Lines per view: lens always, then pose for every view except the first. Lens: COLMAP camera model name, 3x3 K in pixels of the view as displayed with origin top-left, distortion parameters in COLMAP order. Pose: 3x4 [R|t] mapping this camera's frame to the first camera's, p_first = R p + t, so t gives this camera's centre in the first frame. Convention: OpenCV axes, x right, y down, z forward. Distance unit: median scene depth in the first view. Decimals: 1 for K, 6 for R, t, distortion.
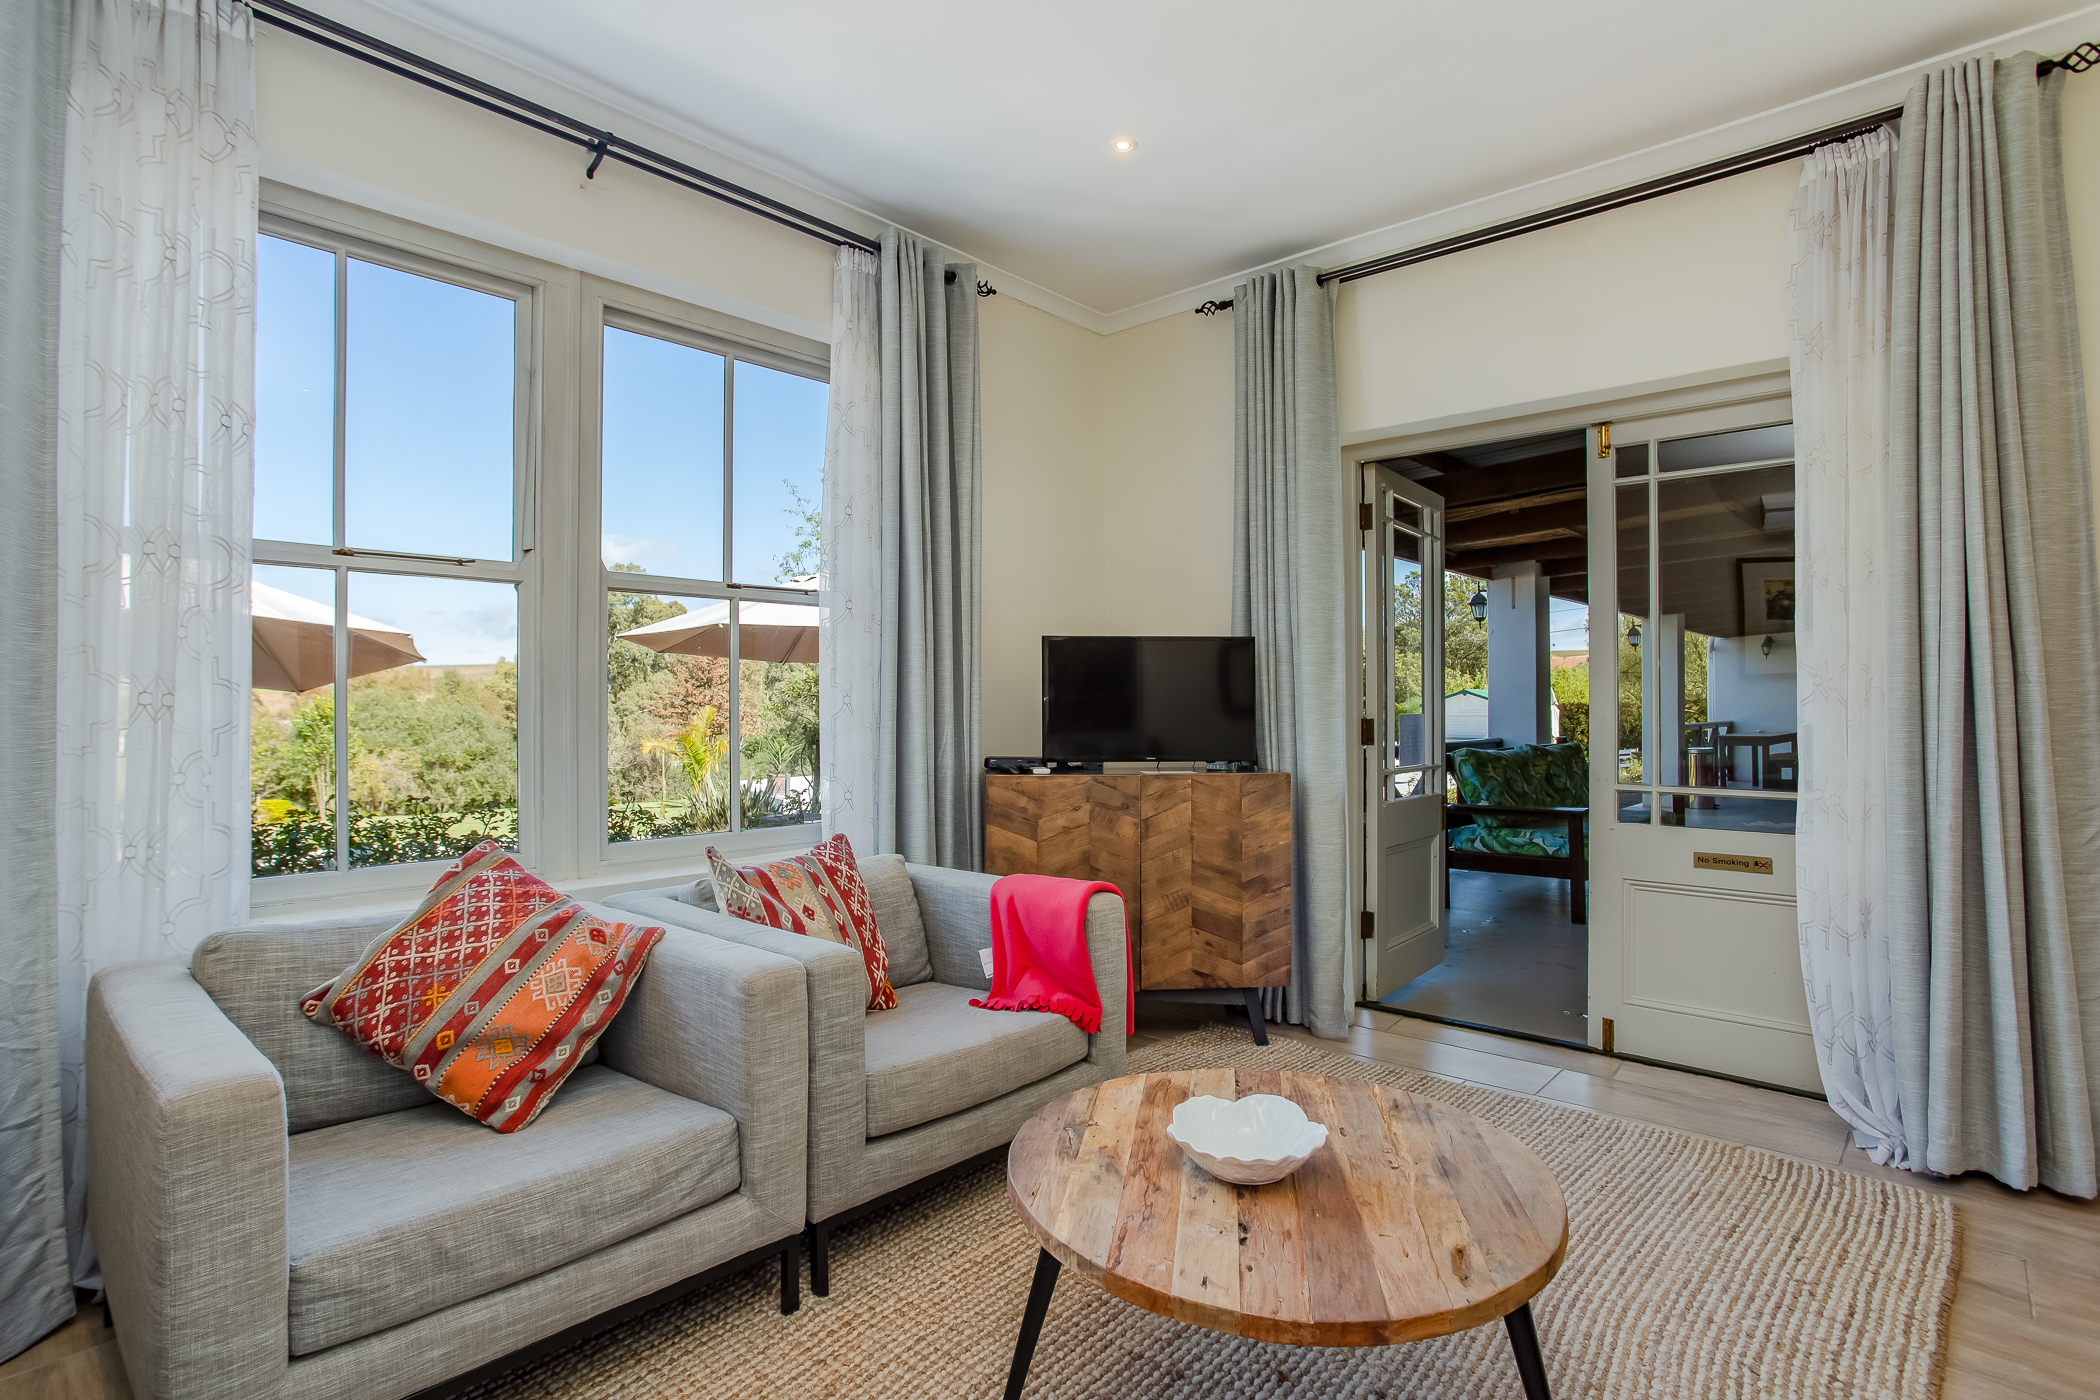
lens RADIAL K [[1044.5, 0, 1051.8], [0, 1044.5, 664.0], [0, 0, 1]] dist [-0.036054, -0.000090]
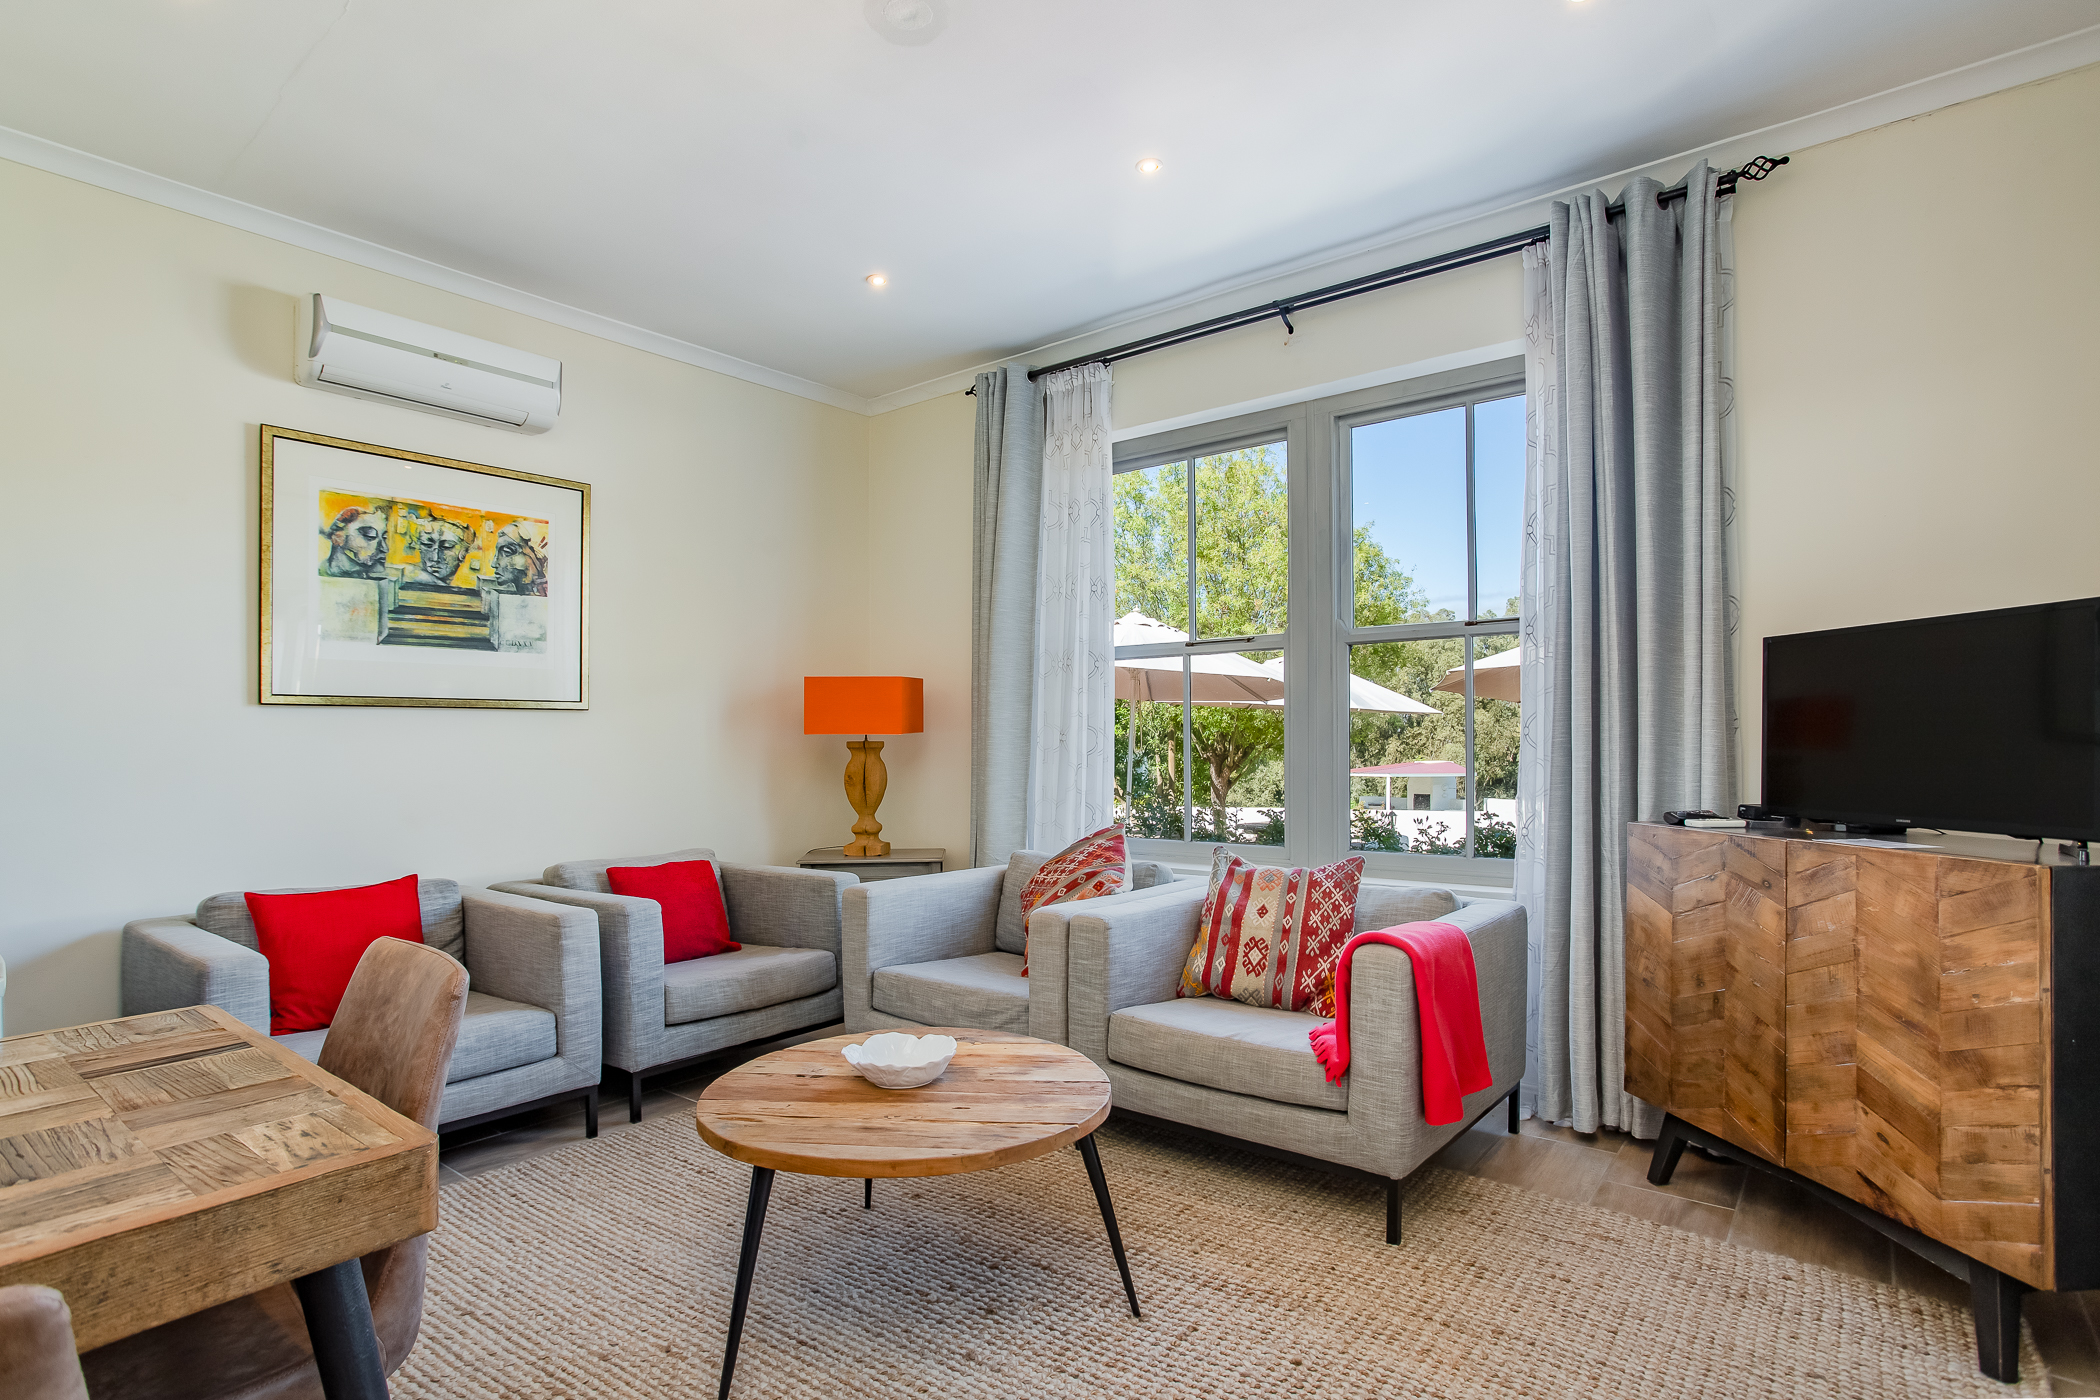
lens RADIAL K [[1061.7, 0, 1050.0], [0, 1061.7, 700.0], [0, 0, 1]] dist [-0.059158, 0.045264]
pose [[0.068177, -0.037983, -0.996950, 0.716187], [0.047844, 0.998250, -0.034761, 0.018932], [0.996525, -0.045328, 0.069875, 0.498329]]
